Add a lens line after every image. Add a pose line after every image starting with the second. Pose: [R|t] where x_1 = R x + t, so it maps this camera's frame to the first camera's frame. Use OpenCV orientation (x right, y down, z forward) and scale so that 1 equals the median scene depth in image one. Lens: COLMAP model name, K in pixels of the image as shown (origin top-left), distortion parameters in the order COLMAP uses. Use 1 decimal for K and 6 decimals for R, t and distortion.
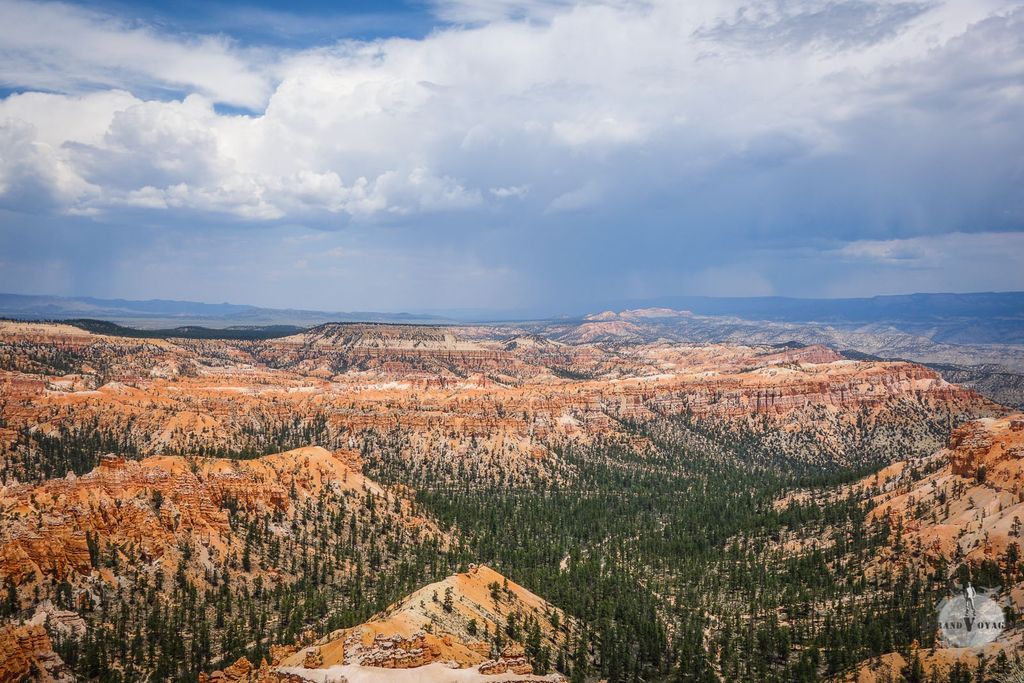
lens RADIAL K [[902.8, 0, 510.9], [0, 902.8, 341.8], [0, 0, 1]] dist [0.008073, 0.001256]
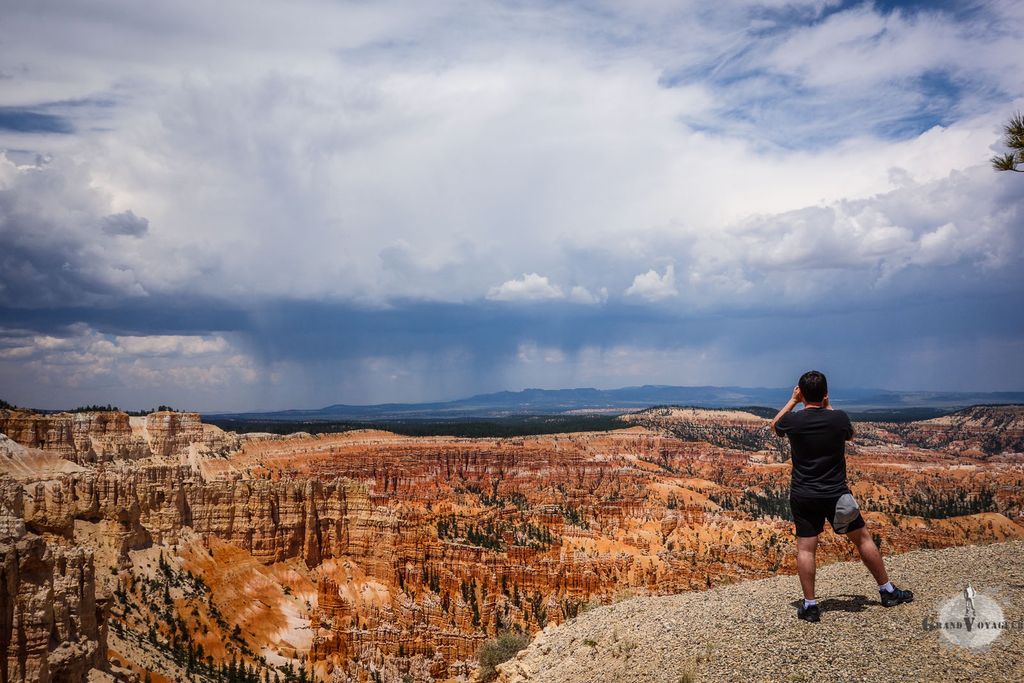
lens RADIAL K [[803.4, 0, 511.9], [0, 803.4, 343.8], [0, 0, 1]] dist [-0.003443, 0.000026]
pose [[0.755027, -0.071726, -0.651759, 0.002726], [0.006289, 0.994745, -0.102186, -0.000545], [0.655663, 0.073055, 0.751511, -0.105943]]
